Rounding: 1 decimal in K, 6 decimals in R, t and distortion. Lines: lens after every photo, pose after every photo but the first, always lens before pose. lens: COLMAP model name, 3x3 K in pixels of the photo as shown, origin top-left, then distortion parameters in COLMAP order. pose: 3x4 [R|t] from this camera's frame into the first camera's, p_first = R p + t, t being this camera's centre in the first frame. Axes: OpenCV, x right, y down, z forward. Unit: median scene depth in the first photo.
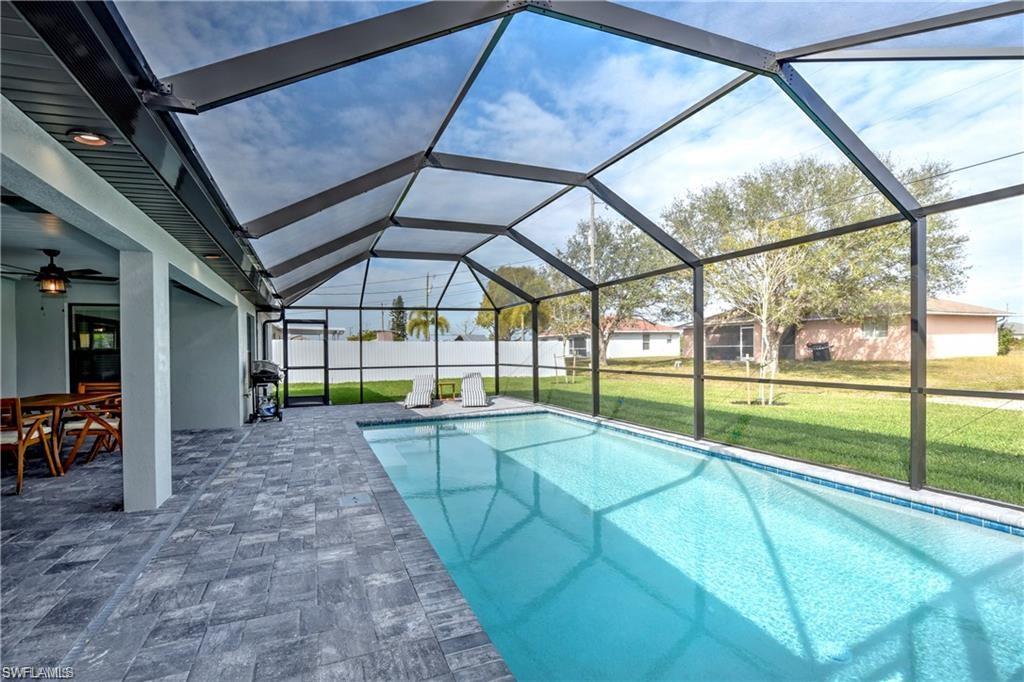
lens RADIAL K [[466.7, 0, 512.0], [0, 466.7, 341.0], [0, 0, 1]] dist [-0.011475, -0.000254]
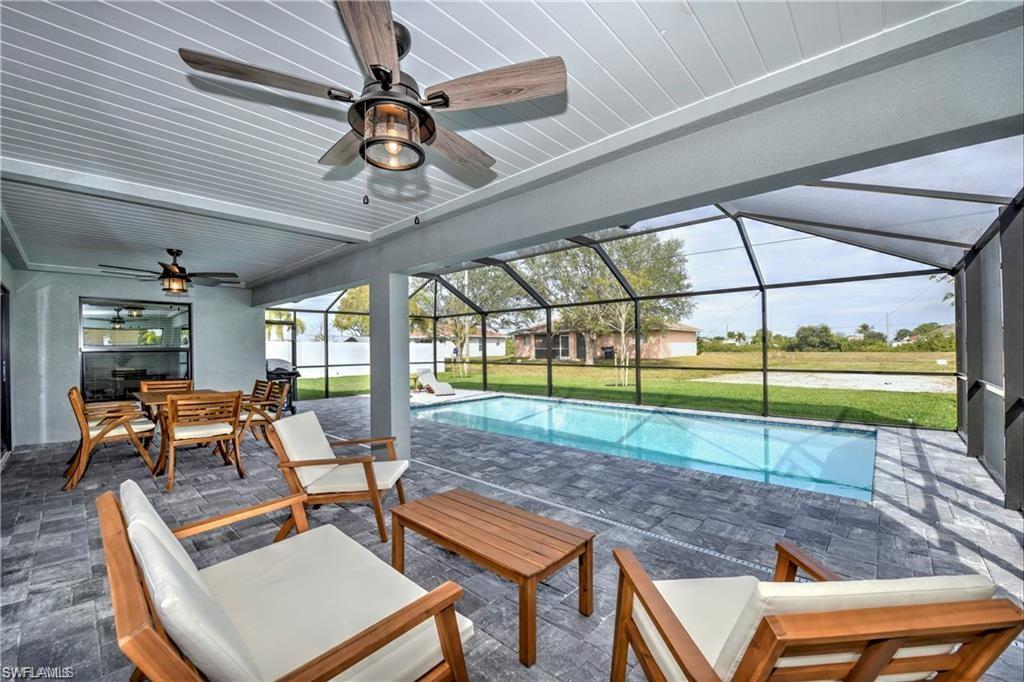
lens RADIAL K [[405.7, 0, 512.0], [0, 405.7, 341.0], [0, 0, 1]] dist [-0.016755, -0.000065]
pose [[0.900544, 0.015343, 0.434494, -0.987497], [-0.012913, 0.999880, -0.008545, 0.003018], [-0.434573, 0.002085, 0.900634, -0.168445]]
